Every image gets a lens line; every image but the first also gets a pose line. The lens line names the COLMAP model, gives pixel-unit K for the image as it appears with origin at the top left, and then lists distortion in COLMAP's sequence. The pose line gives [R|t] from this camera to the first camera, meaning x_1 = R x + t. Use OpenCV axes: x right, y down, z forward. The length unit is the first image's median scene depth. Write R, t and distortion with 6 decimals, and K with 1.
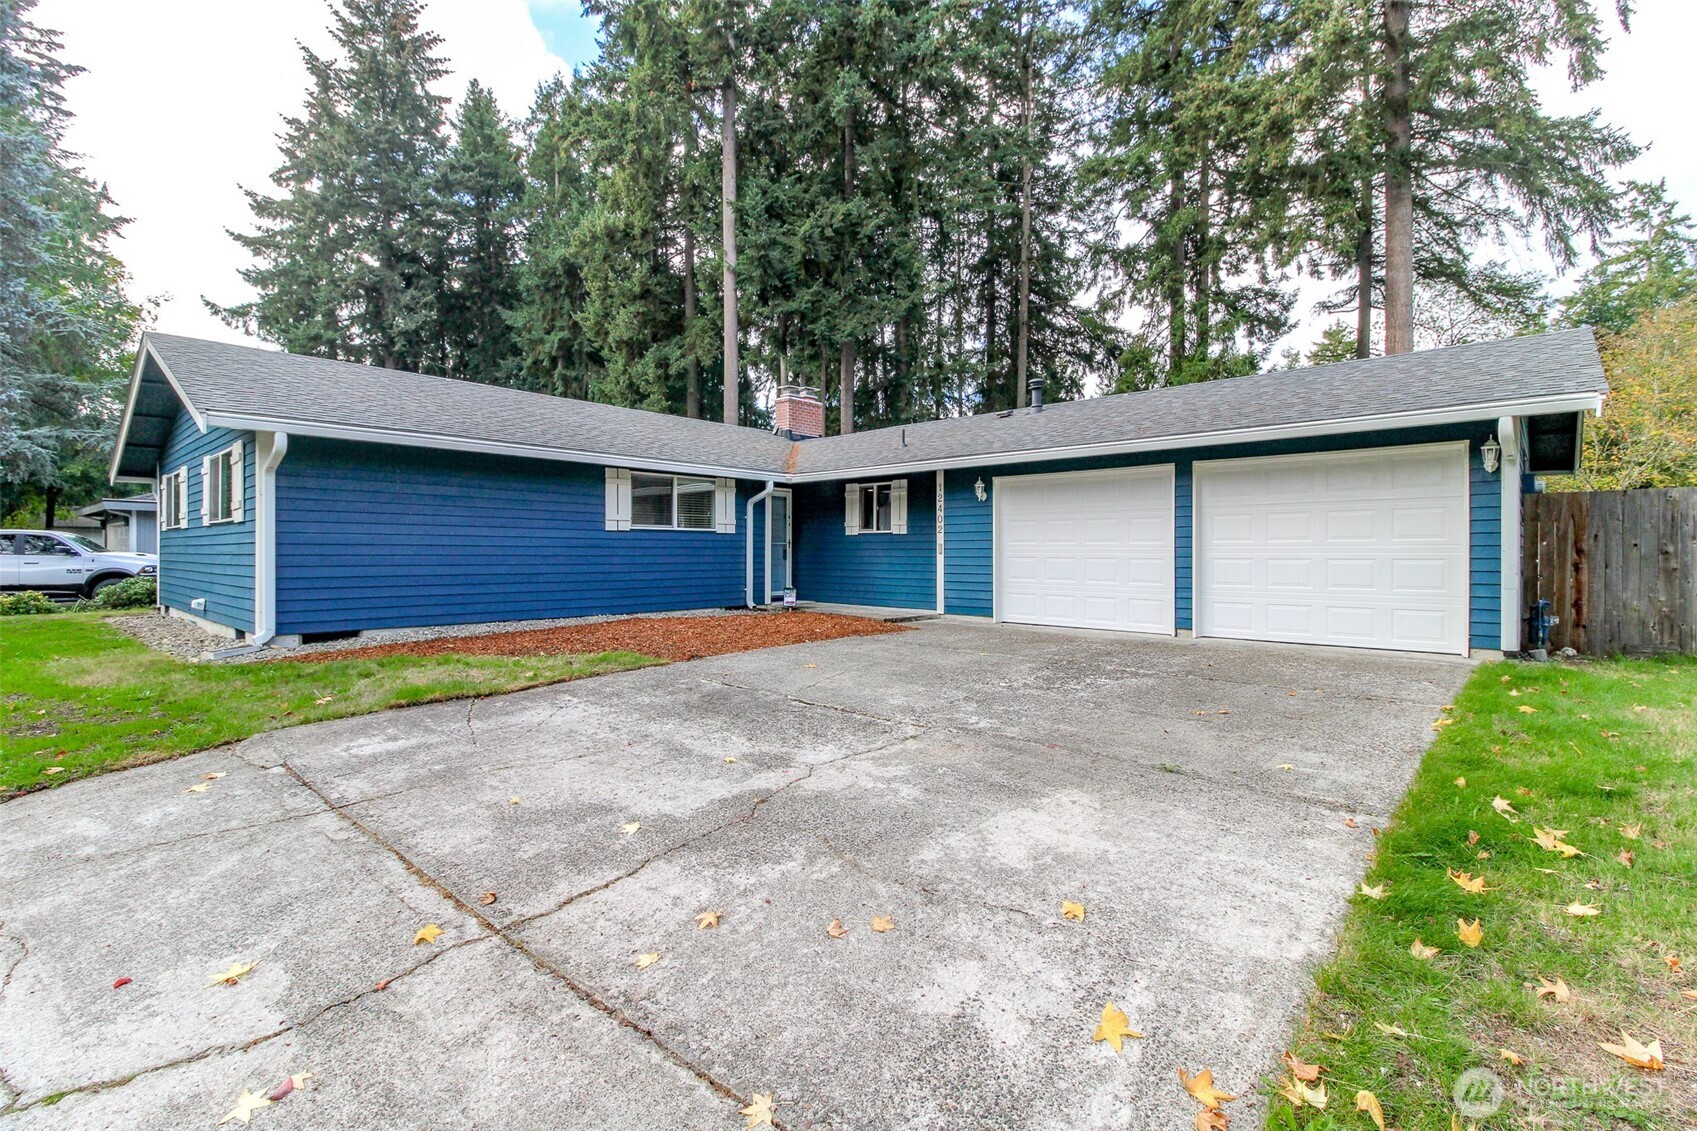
lens RADIAL K [[768.0, 0, 847.9], [0, 768.0, 549.3], [0, 0, 1]] dist [-0.001302, -0.000218]
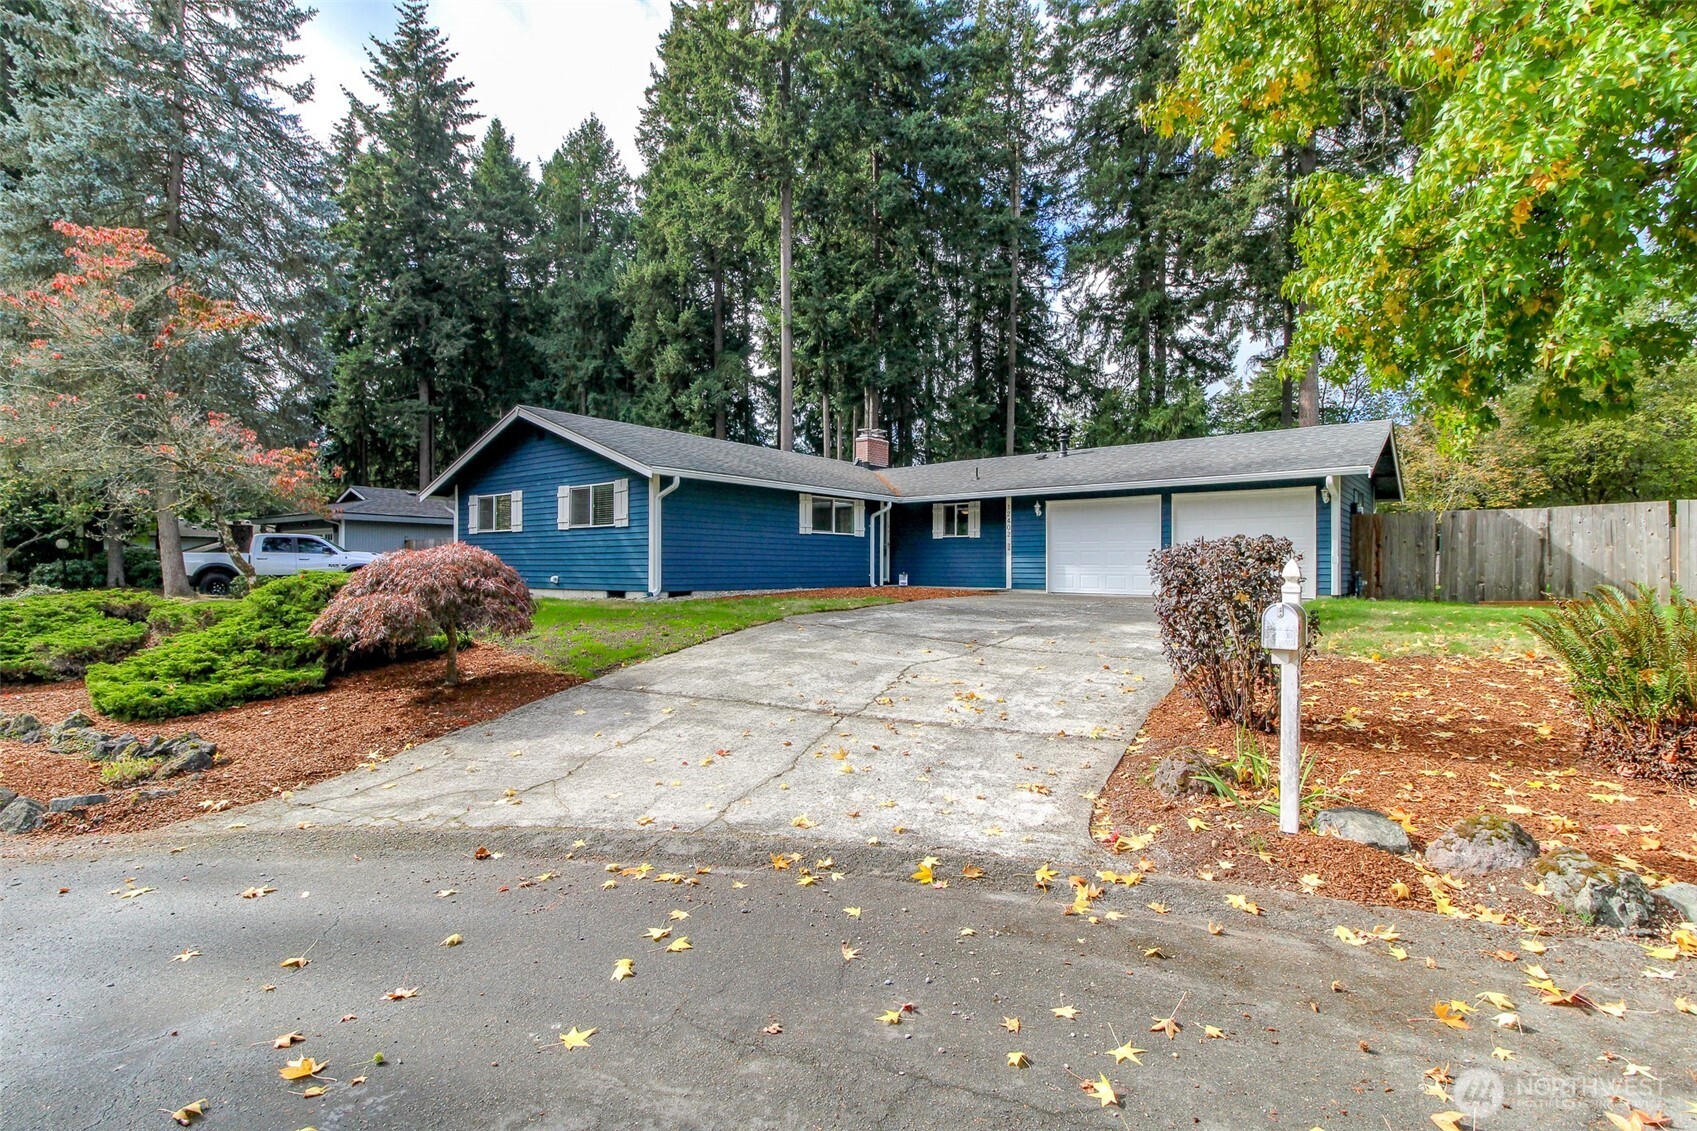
lens RADIAL K [[775.9, 0, 848.3], [0, 775.9, 560.5], [0, 0, 1]] dist [-0.002728, -0.000983]
pose [[0.998189, 0.001152, 0.060144, -0.131496], [-0.000977, 0.999995, -0.002945, 0.014144], [-0.060148, 0.002881, 0.998185, -0.239925]]
